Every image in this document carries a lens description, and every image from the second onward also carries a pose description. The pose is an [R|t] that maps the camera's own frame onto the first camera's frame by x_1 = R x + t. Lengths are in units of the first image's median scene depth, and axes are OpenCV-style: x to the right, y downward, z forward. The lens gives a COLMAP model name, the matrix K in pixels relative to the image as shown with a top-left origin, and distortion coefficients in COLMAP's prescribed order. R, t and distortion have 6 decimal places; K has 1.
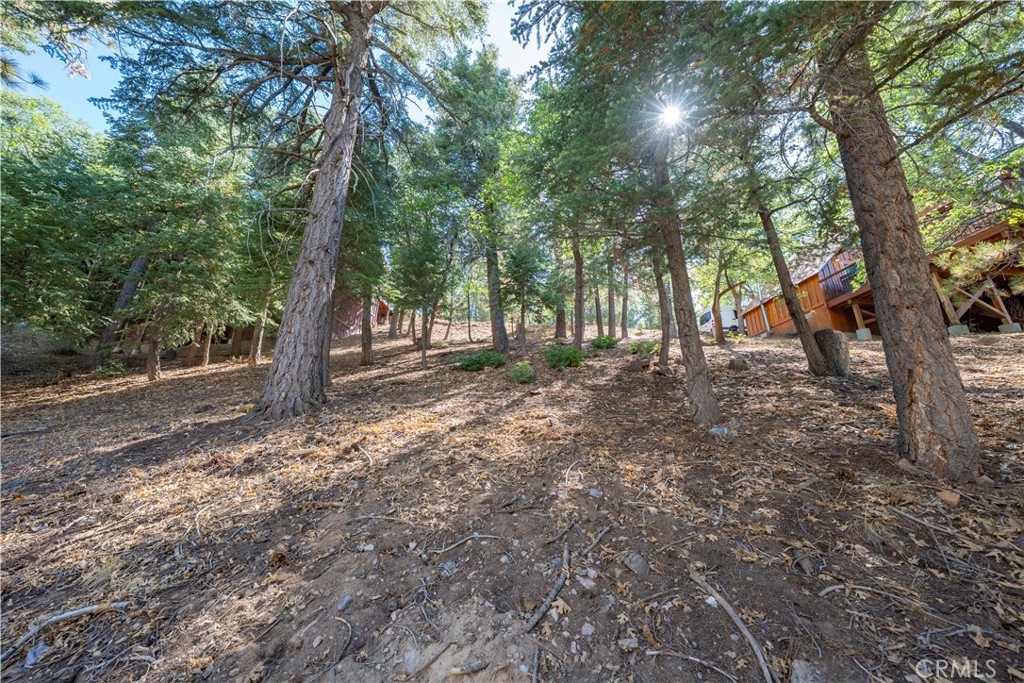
lens RADIAL K [[346.7, 0, 506.8], [0, 346.7, 338.2], [0, 0, 1]] dist [-0.001890, 0.000352]
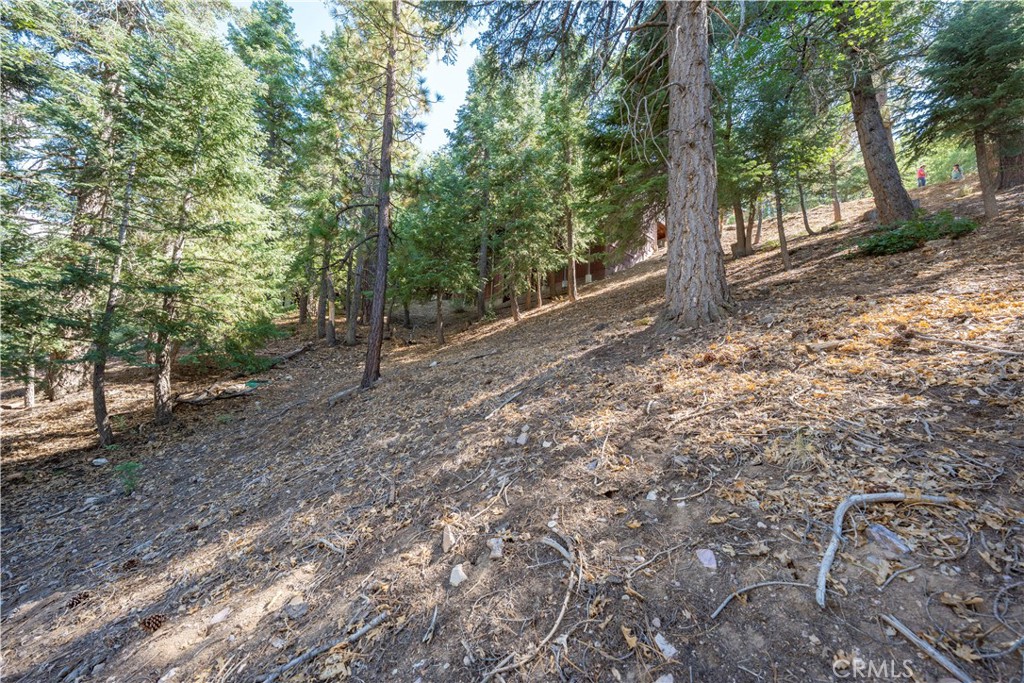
lens RADIAL K [[346.7, 0, 506.8], [0, 346.7, 338.2], [0, 0, 1]] dist [-0.001890, 0.000352]
pose [[0.742570, -0.066934, -0.666416, -0.193546], [0.192121, 0.974468, 0.116200, 0.028425], [0.641623, -0.214319, 0.736469, -0.004546]]
